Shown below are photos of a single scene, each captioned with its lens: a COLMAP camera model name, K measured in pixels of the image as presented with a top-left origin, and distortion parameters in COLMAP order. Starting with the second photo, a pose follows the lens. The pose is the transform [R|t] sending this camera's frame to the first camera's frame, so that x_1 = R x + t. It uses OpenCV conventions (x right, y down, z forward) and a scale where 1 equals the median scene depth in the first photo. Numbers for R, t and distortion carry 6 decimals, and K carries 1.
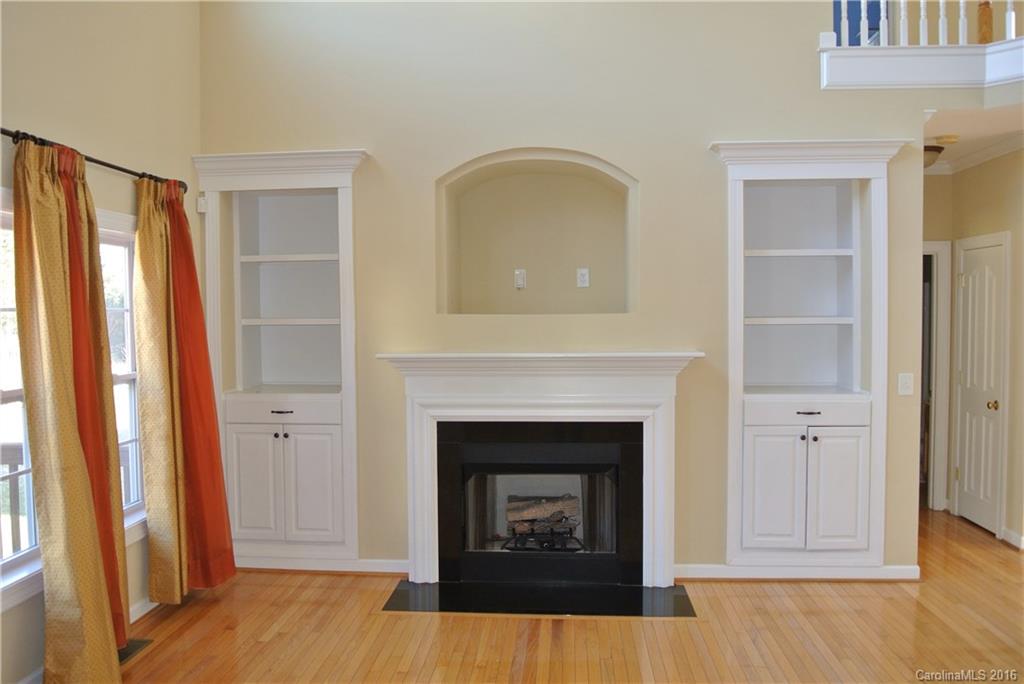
lens RADIAL K [[821.6, 0, 494.4], [0, 821.6, 357.0], [0, 0, 1]] dist [-0.077566, 0.022834]
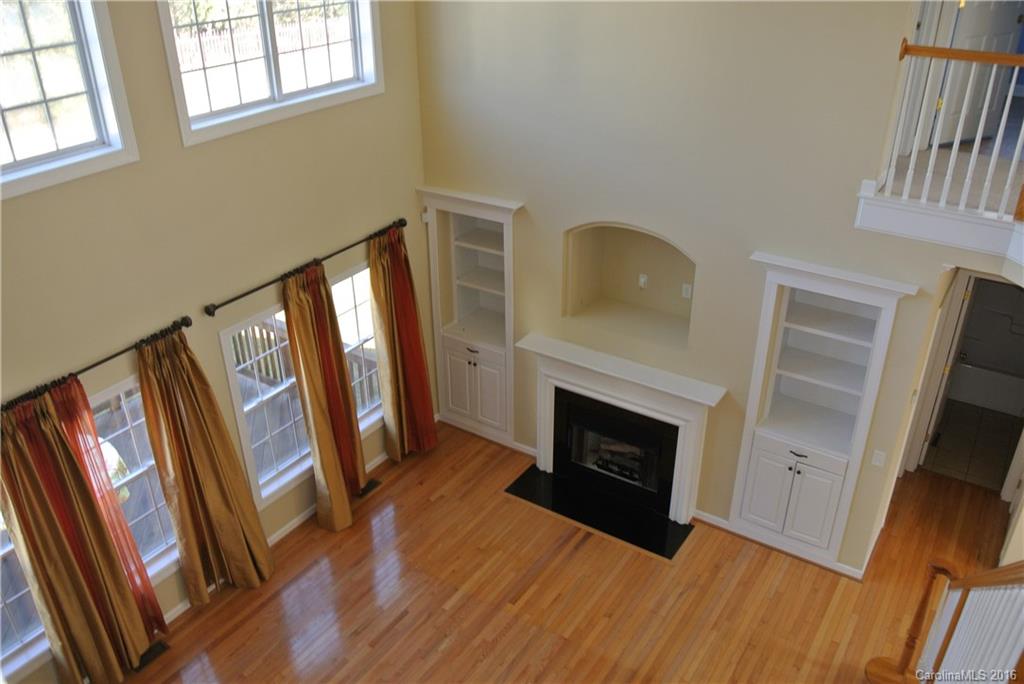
lens RADIAL K [[821.6, 0, 507.6], [0, 821.6, 346.2], [0, 0, 1]] dist [-0.077566, 0.022834]
pose [[0.875563, 0.229296, -0.425221, 0.490073], [-0.019932, 0.896581, 0.442431, -0.668713], [0.482693, -0.378901, 0.789583, -0.224577]]
